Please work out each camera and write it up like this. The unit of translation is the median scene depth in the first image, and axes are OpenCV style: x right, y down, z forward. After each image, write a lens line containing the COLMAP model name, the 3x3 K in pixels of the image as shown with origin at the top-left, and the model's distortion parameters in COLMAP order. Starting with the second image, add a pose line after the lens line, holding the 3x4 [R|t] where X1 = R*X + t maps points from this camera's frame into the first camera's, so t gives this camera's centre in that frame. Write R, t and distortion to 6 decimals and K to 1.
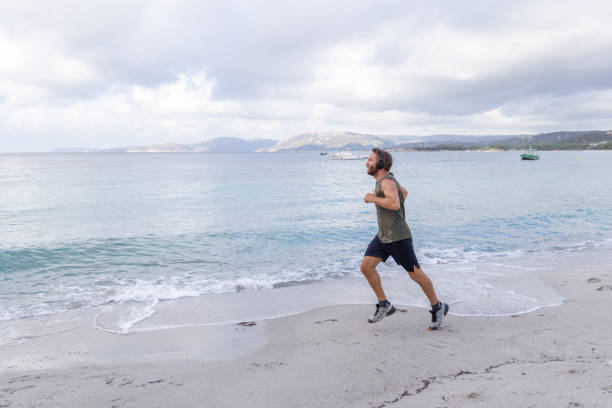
lens RADIAL K [[1805.1, 0, 305.0], [0, 1805.1, 226.2], [0, 0, 1]] dist [0.076370, 0.086400]
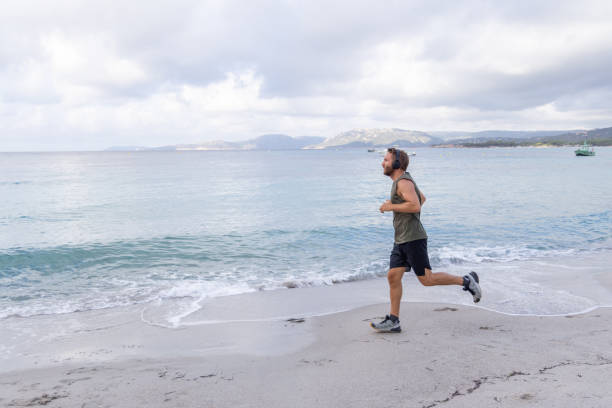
lens RADIAL K [[1805.1, 0, 305.0], [0, 1805.1, 226.2], [0, 0, 1]] dist [0.076370, 0.086400]
pose [[0.979129, 0.005052, -0.203176, 0.176521], [-0.001460, 0.999840, 0.017824, -0.016217], [0.203233, -0.017155, 0.978980, 0.018958]]
